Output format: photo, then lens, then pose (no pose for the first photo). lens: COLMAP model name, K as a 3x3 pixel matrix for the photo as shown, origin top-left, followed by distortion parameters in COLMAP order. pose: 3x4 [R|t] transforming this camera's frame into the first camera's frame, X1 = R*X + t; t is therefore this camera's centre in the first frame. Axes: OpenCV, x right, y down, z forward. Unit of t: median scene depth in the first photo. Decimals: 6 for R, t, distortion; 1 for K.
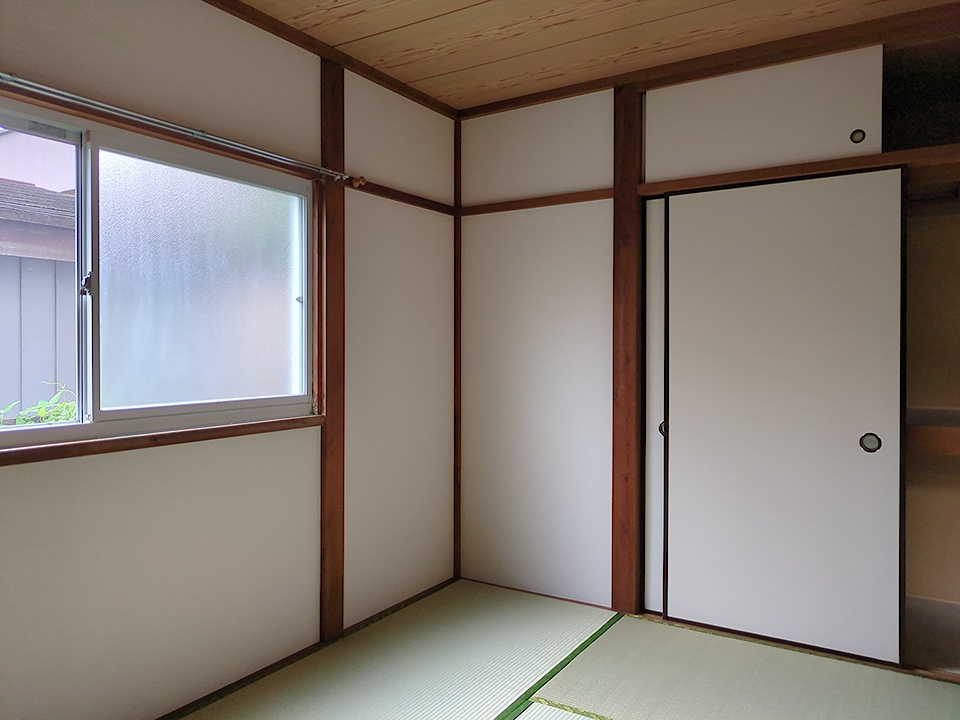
lens RADIAL K [[716.0, 0, 480.2], [0, 716.0, 359.5], [0, 0, 1]] dist [0.031462, -0.031821]
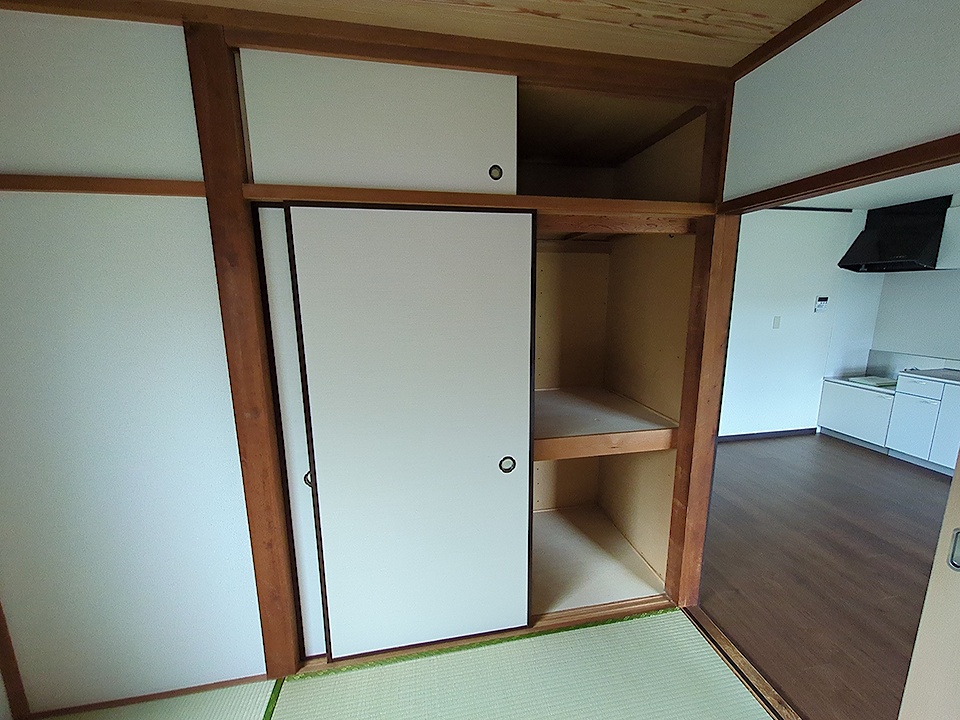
lens RADIAL K [[377.2, 0, 482.8], [0, 377.2, 360.9], [0, 0, 1]] dist [-0.000752, 0.000016]
pose [[0.737799, -0.128592, 0.662659, 0.120918], [0.012519, 0.984125, 0.177035, -0.128839], [-0.674905, -0.122320, 0.727696, 0.526070]]
